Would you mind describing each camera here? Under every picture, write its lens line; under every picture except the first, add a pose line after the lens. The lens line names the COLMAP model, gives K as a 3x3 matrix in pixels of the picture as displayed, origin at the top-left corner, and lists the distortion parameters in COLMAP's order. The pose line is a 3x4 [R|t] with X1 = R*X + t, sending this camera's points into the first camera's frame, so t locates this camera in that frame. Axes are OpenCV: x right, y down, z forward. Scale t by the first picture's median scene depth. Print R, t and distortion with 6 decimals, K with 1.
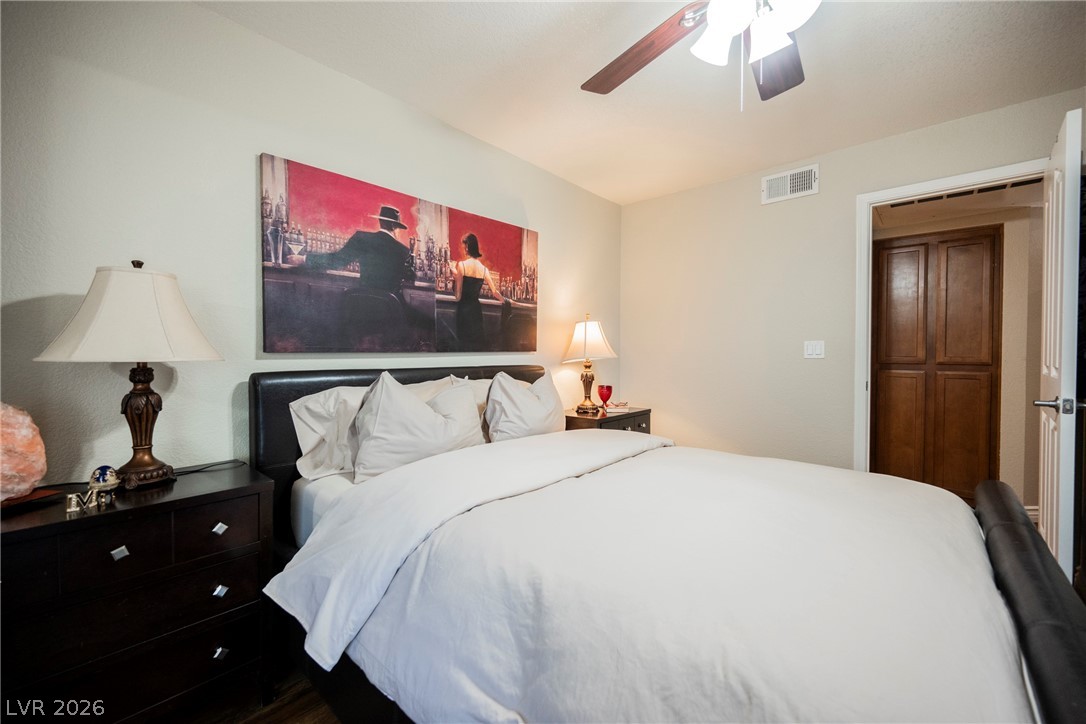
lens RADIAL K [[423.8, 0, 541.3], [0, 423.8, 360.2], [0, 0, 1]] dist [0.000047, -0.000548]
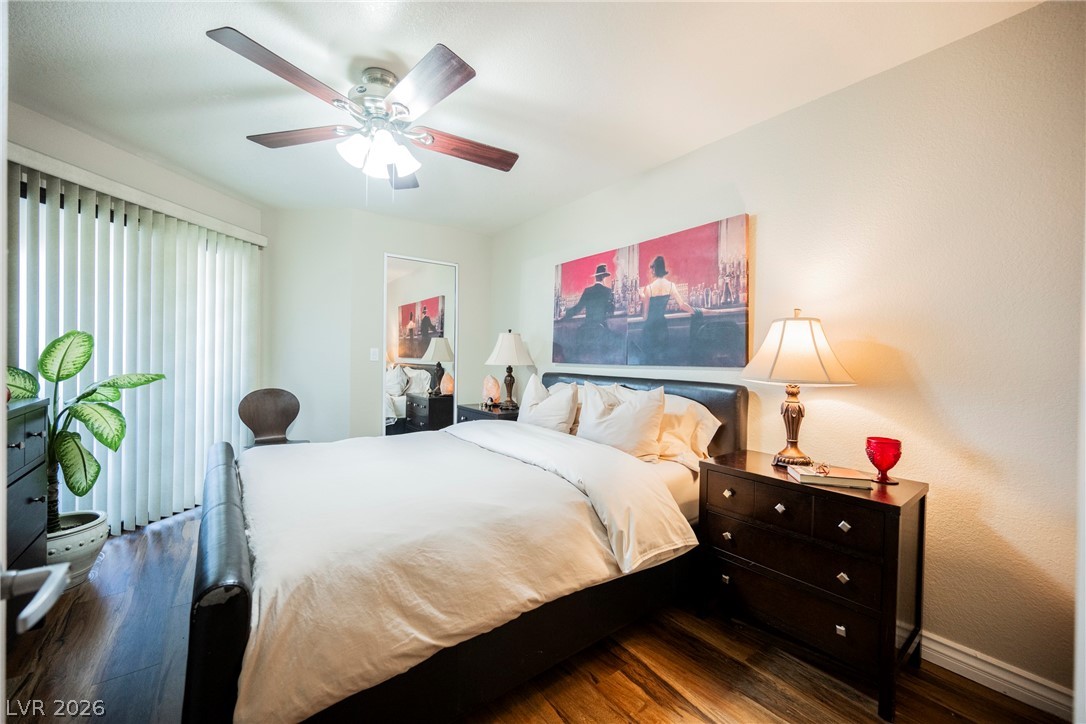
lens RADIAL K [[423.8, 0, 541.3], [0, 423.8, 360.2], [0, 0, 1]] dist [0.000047, -0.000548]
pose [[-0.167317, 0.011996, -0.985830, 1.006103], [-0.024874, 0.999556, 0.016385, -0.045415], [0.985589, 0.027263, -0.166944, 0.940241]]
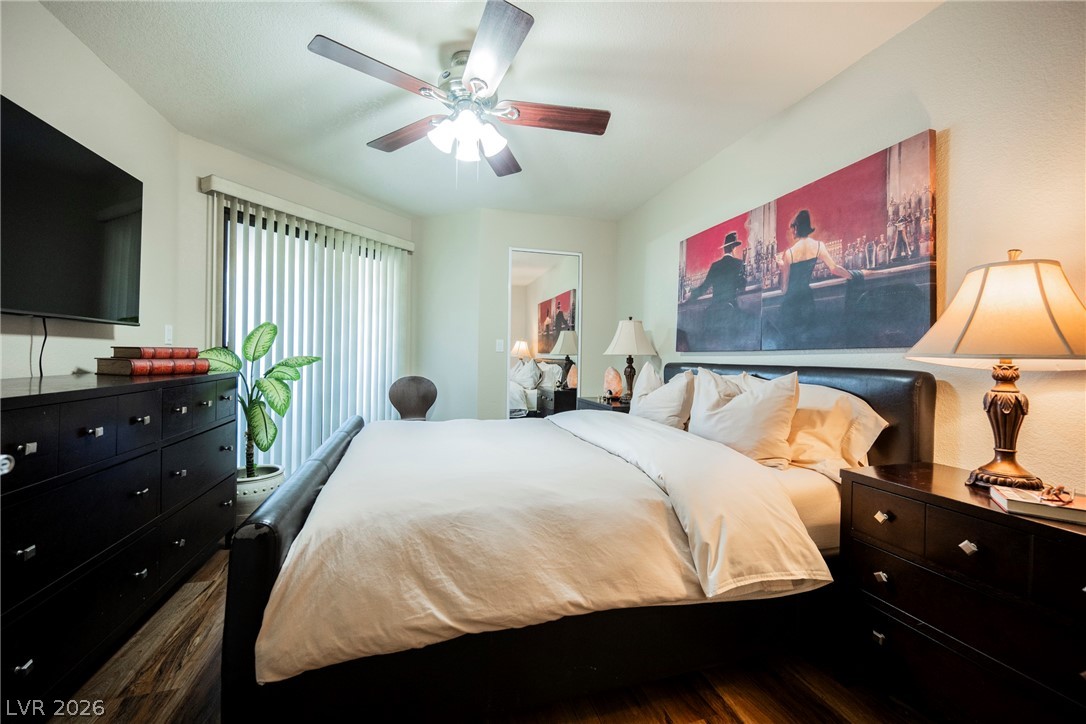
lens RADIAL K [[423.8, 0, 541.3], [0, 423.8, 360.2], [0, 0, 1]] dist [0.000047, -0.000548]
pose [[-0.516504, 0.002378, -0.856282, 0.884304], [-0.023528, 0.999579, 0.016968, 0.000594], [0.855962, 0.028910, -0.516231, 1.053608]]
